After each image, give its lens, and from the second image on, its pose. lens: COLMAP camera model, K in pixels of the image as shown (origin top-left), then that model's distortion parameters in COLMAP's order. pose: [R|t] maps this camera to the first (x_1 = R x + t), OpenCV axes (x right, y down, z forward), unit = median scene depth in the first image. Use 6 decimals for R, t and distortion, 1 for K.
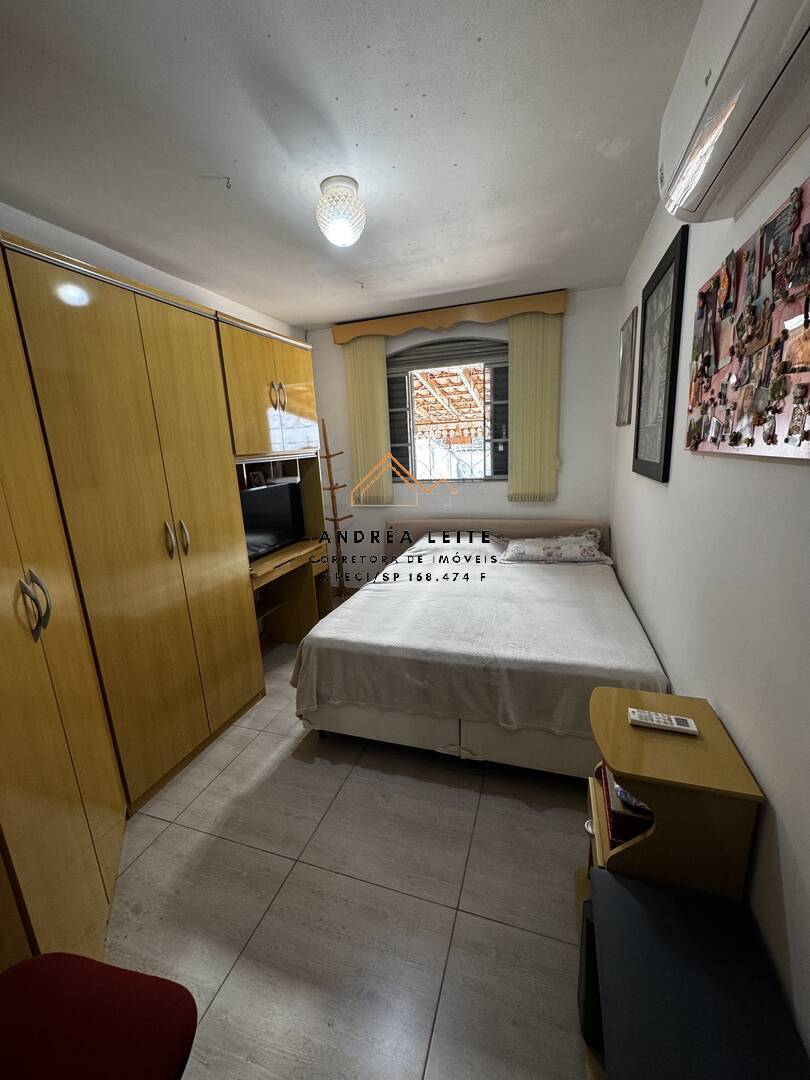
lens RADIAL K [[428.0, 0, 403.5], [0, 428.0, 535.1], [0, 0, 1]] dist [-0.004335, 0.000685]
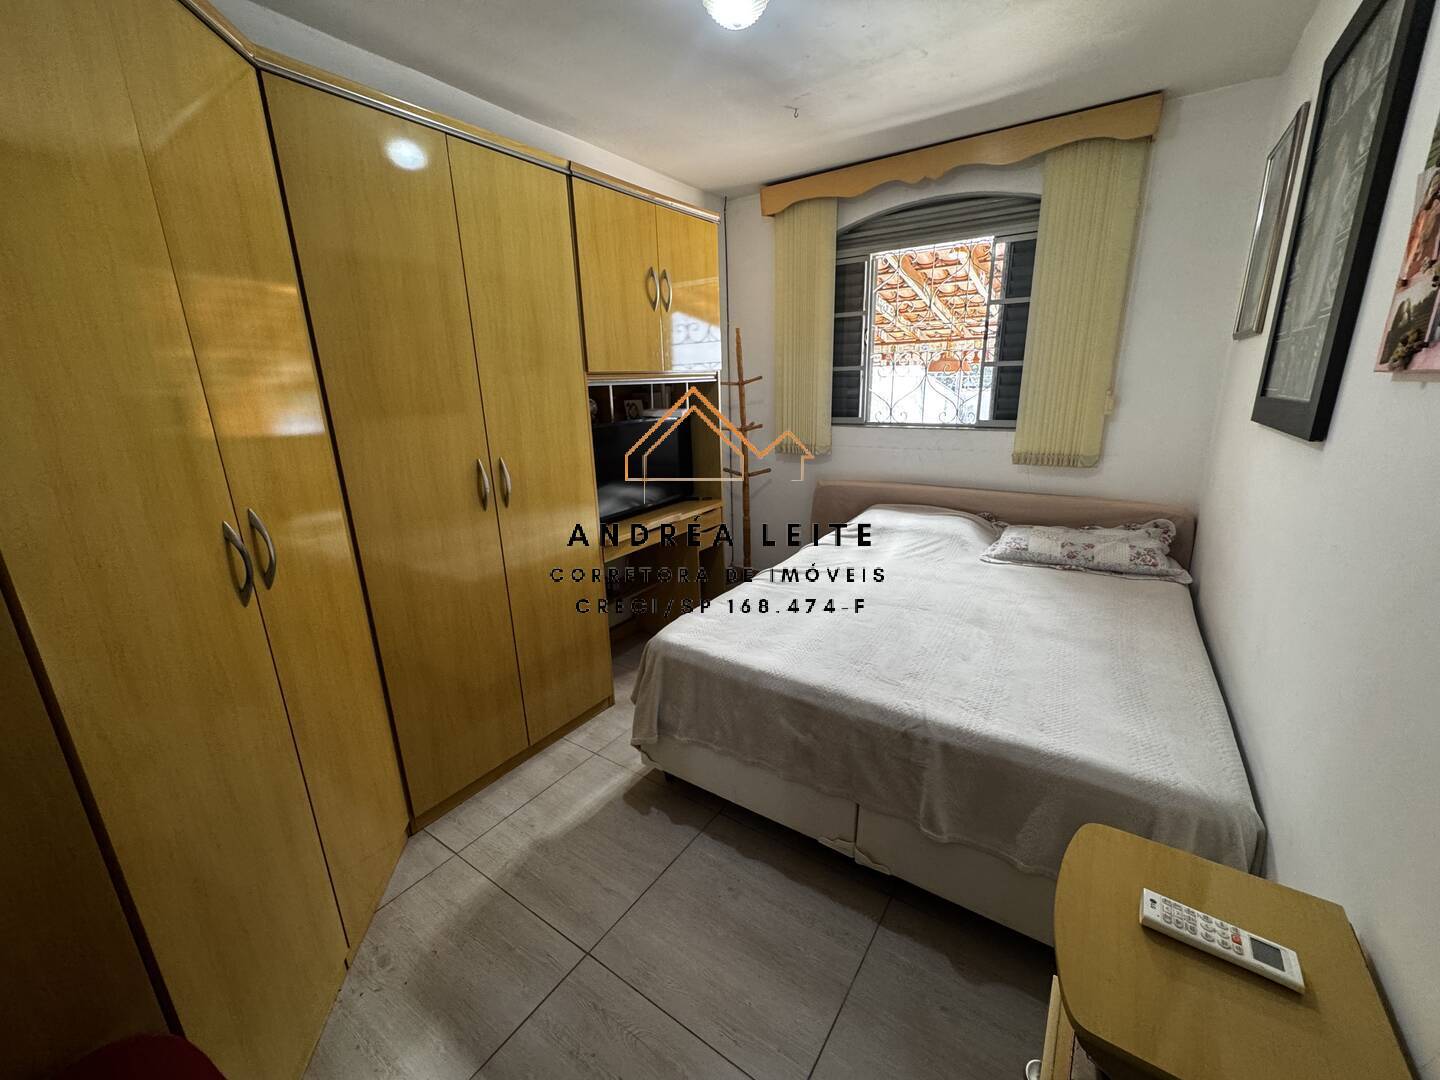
lens RADIAL K [[570.7, 0, 722.3], [0, 570.7, 535.4], [0, 0, 1]] dist [-0.004335, 0.000685]
pose [[0.962307, 0.095384, -0.254690, 0.095564], [-0.078380, 0.994013, 0.076121, -0.007456], [0.260426, -0.053289, 0.964022, 0.133792]]
